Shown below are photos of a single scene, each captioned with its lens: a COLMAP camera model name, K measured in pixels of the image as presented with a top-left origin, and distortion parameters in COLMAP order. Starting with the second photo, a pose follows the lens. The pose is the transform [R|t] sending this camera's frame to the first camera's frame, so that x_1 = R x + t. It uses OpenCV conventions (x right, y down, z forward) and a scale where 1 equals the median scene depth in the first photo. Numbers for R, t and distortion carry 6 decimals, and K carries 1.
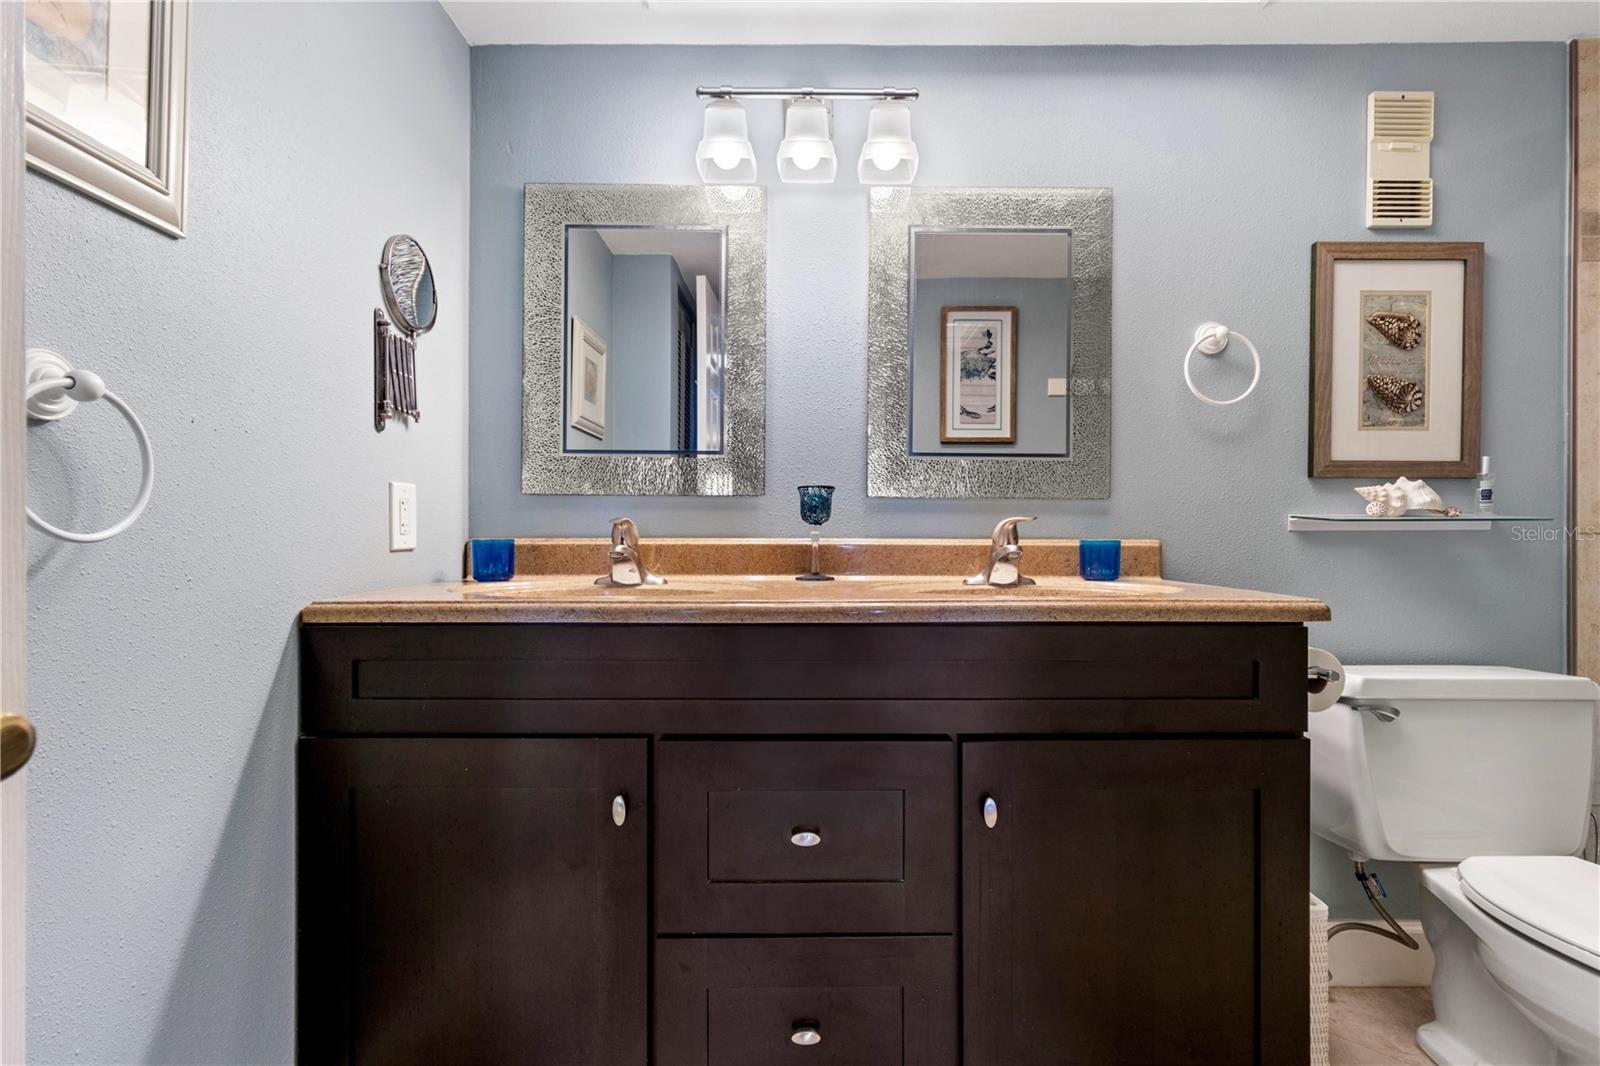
lens RADIAL K [[745.8, 0, 809.6], [0, 745.8, 537.1], [0, 0, 1]] dist [0.002545, 0.000606]
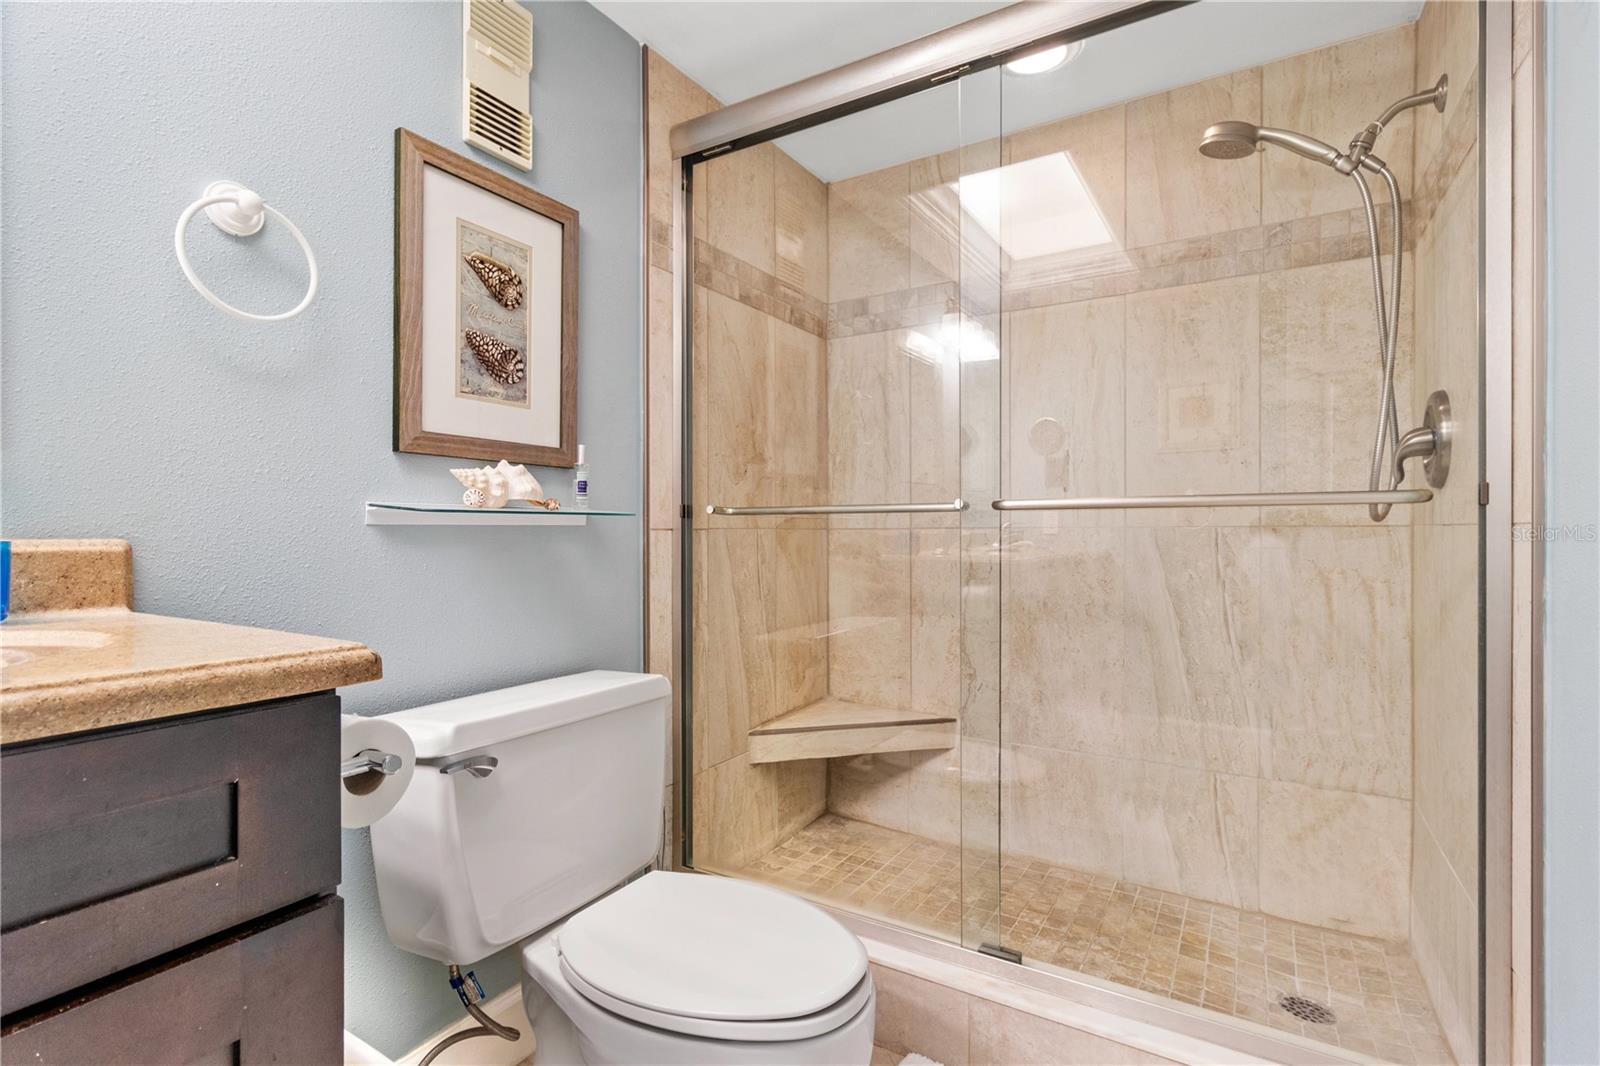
lens RADIAL K [[745.8, 0, 809.6], [0, 745.8, 537.1], [0, 0, 1]] dist [0.002545, 0.000606]
pose [[0.509521, -0.006891, 0.860430, 0.253893], [0.001223, 0.999973, 0.007284, -0.001323], [-0.860457, -0.002659, 0.509516, 0.287224]]
